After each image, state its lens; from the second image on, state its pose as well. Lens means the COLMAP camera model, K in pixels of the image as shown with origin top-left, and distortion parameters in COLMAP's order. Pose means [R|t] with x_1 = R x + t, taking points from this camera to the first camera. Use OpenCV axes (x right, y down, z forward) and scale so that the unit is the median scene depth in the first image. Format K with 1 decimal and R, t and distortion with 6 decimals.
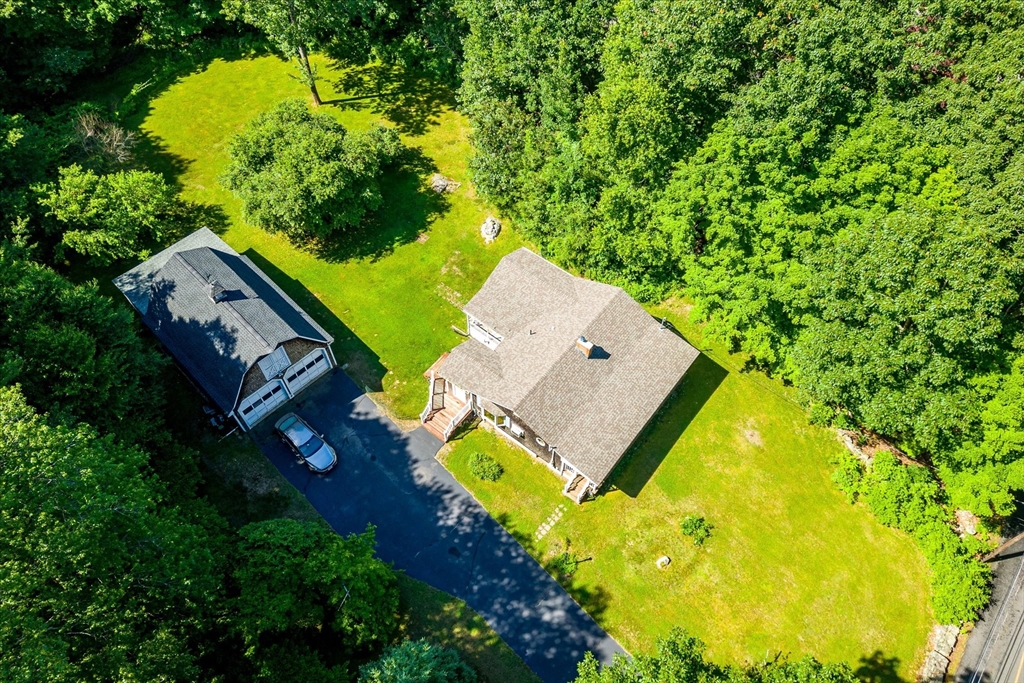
lens RADIAL K [[669.9, 0, 512.0], [0, 669.9, 341.5], [0, 0, 1]] dist [0.084470, -0.000732]
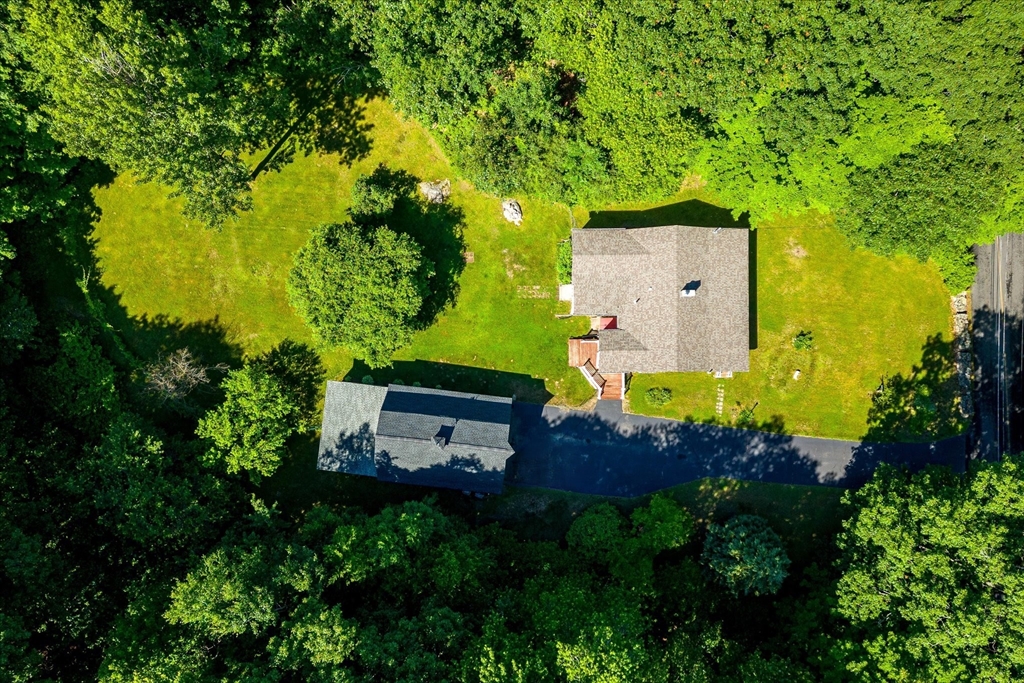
lens RADIAL K [[669.9, 0, 512.0], [0, 669.9, 341.5], [0, 0, 1]] dist [0.084470, -0.000732]
pose [[0.789762, -0.612368, 0.035799, -0.229811], [0.507077, 0.684583, 0.523659, -0.681038], [-0.345179, -0.395414, 0.851175, -0.008813]]
